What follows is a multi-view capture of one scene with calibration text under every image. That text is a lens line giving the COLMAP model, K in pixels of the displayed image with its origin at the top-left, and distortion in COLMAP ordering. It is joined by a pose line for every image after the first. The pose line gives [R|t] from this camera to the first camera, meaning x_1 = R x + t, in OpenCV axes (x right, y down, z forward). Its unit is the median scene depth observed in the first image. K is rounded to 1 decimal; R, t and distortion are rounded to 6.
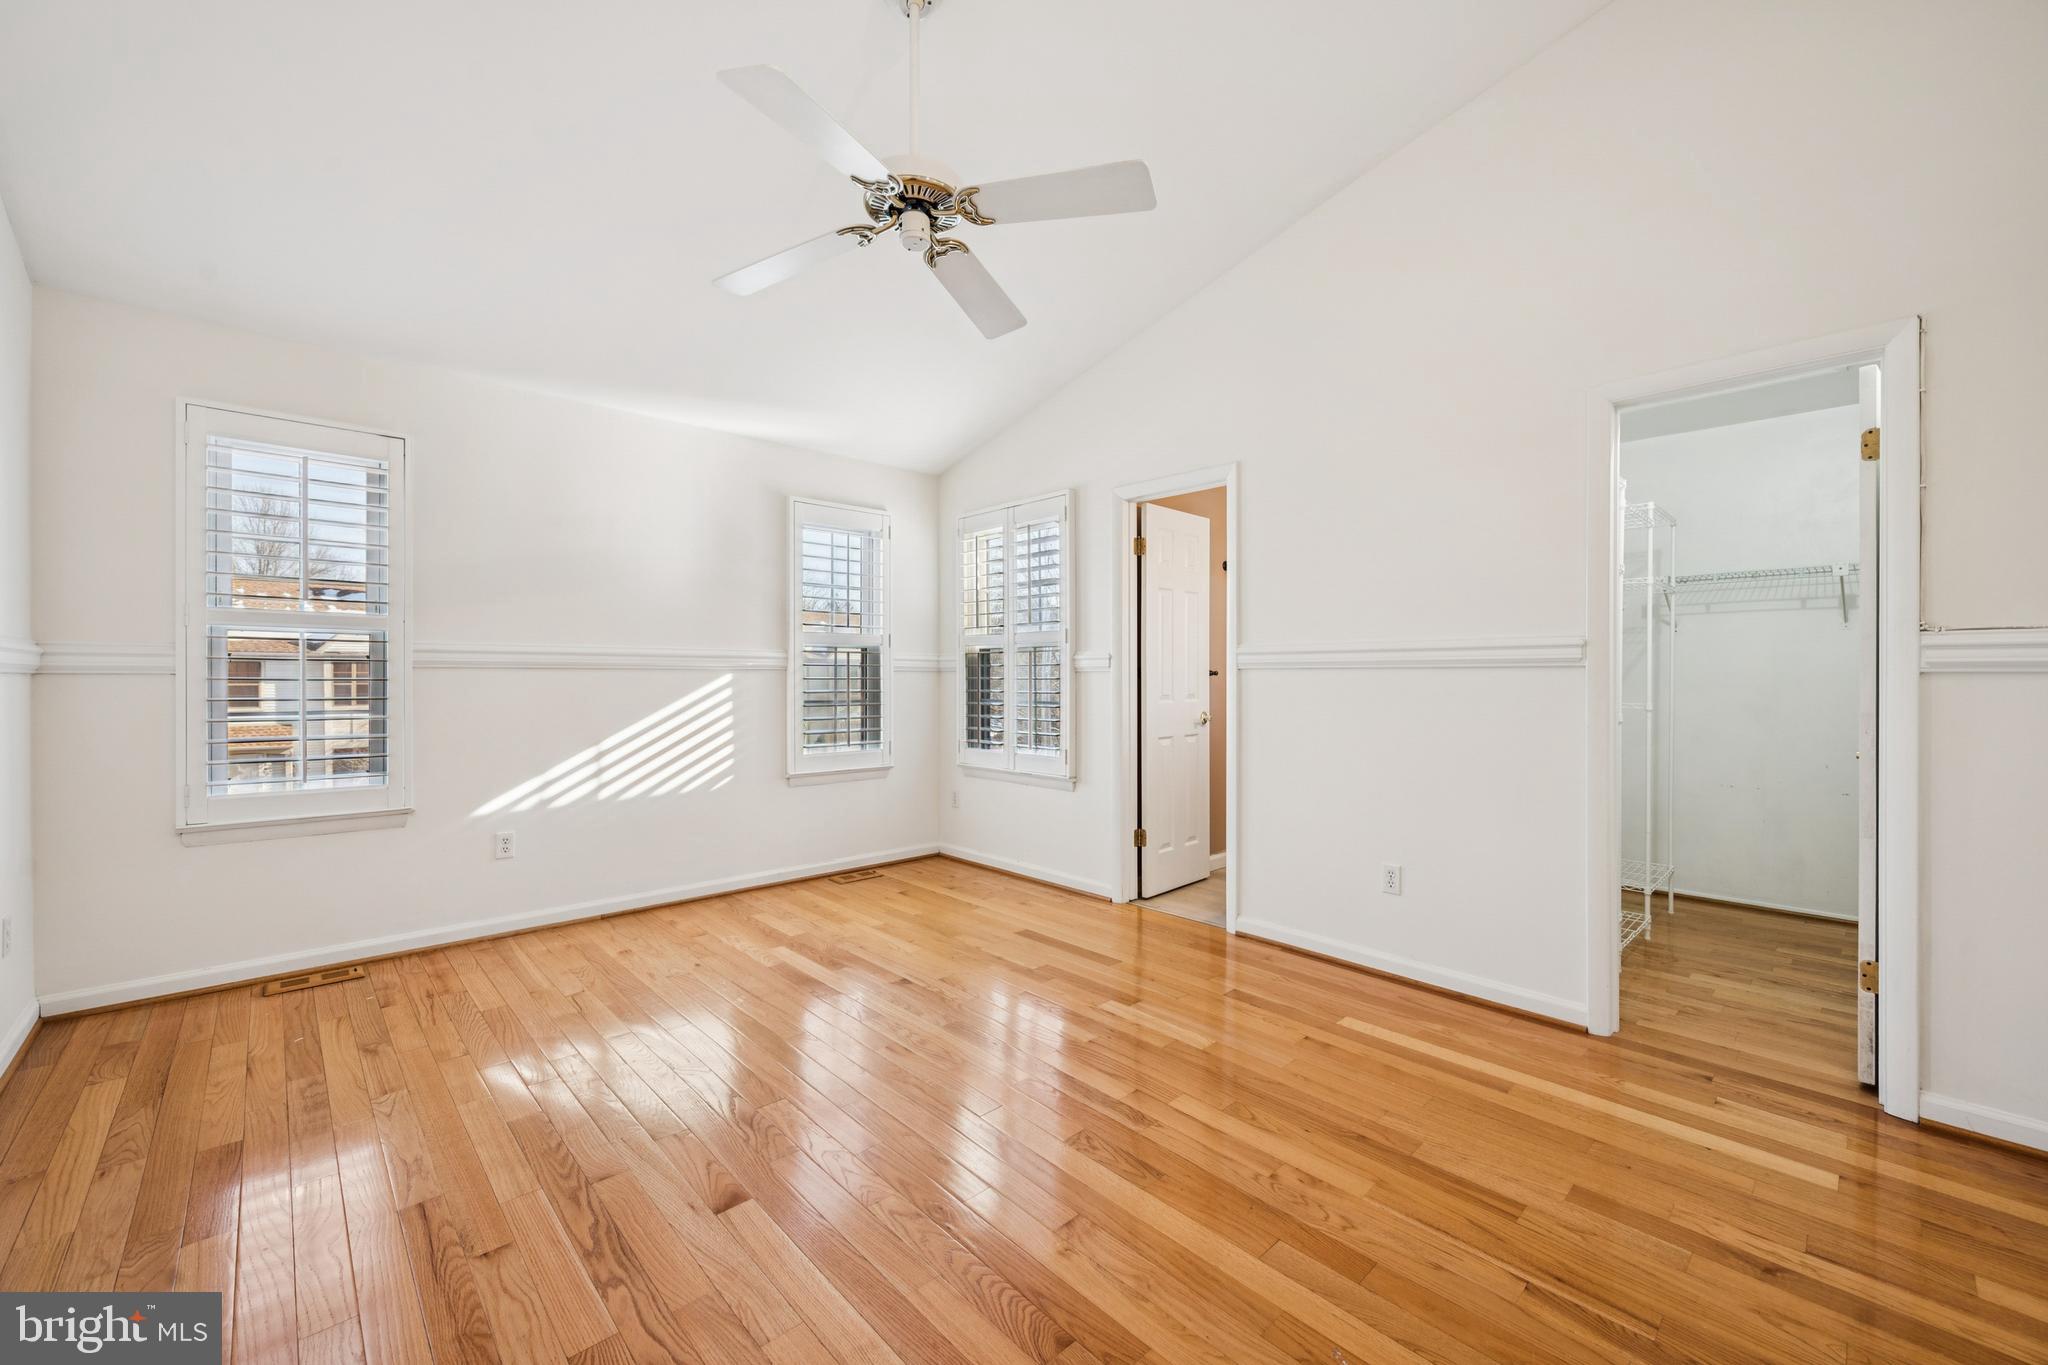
lens RADIAL K [[820.5, 0, 1019.3], [0, 820.5, 680.7], [0, 0, 1]] dist [-0.000823, -0.000152]
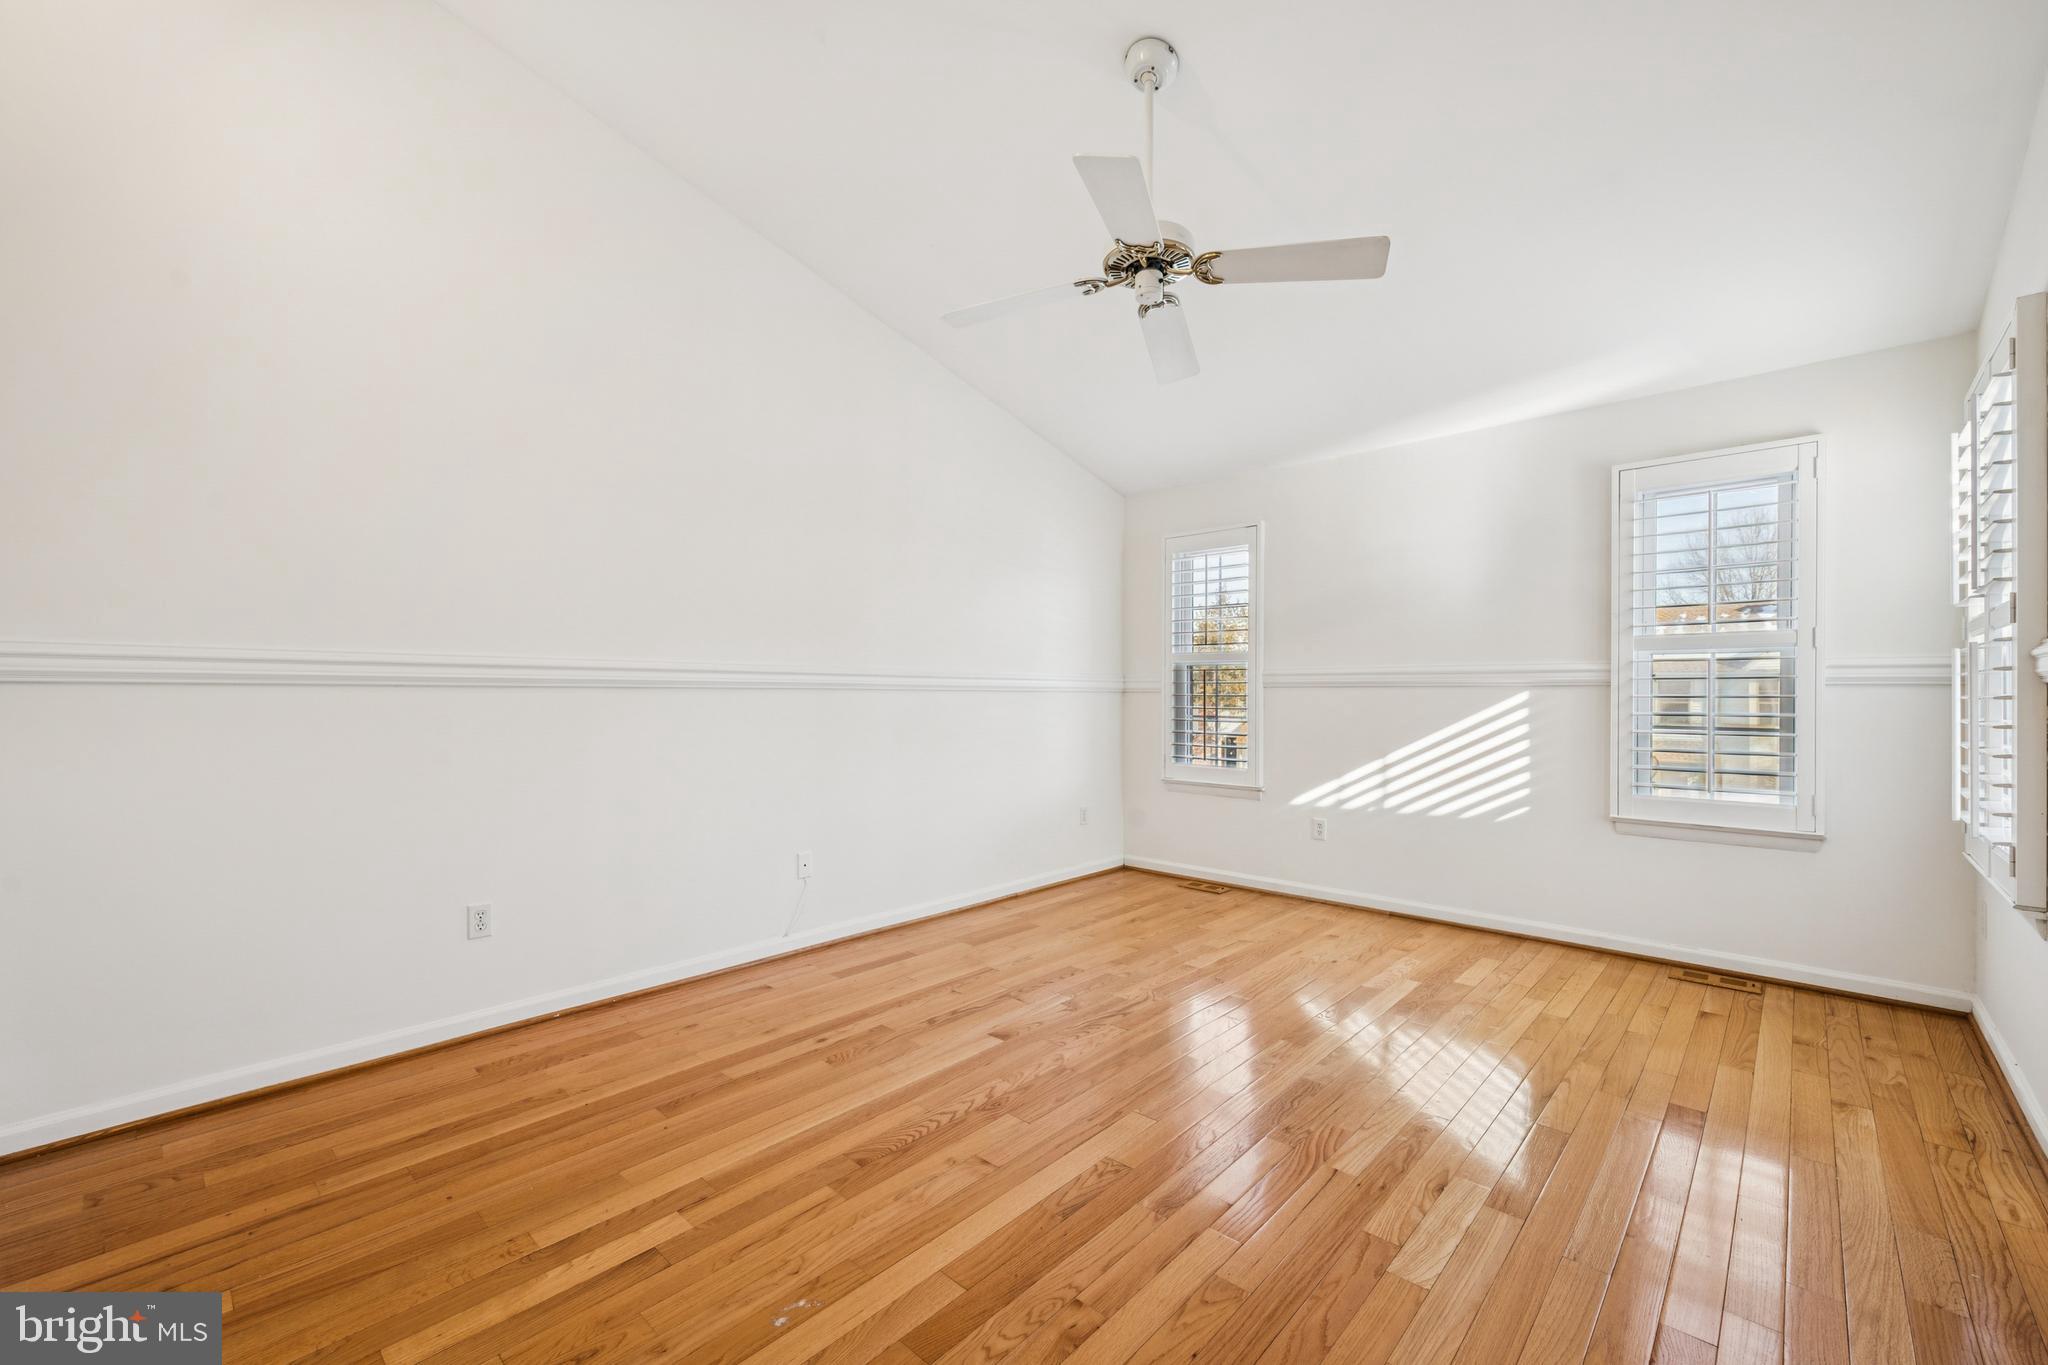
lens RADIAL K [[820.5, 0, 1019.3], [0, 820.5, 680.7], [0, 0, 1]] dist [-0.000823, -0.000152]
pose [[0.068150, -0.015700, -0.997552, 0.585818], [-0.005695, 0.999854, -0.016125, -0.001901], [0.997659, 0.006780, 0.068051, 0.456119]]
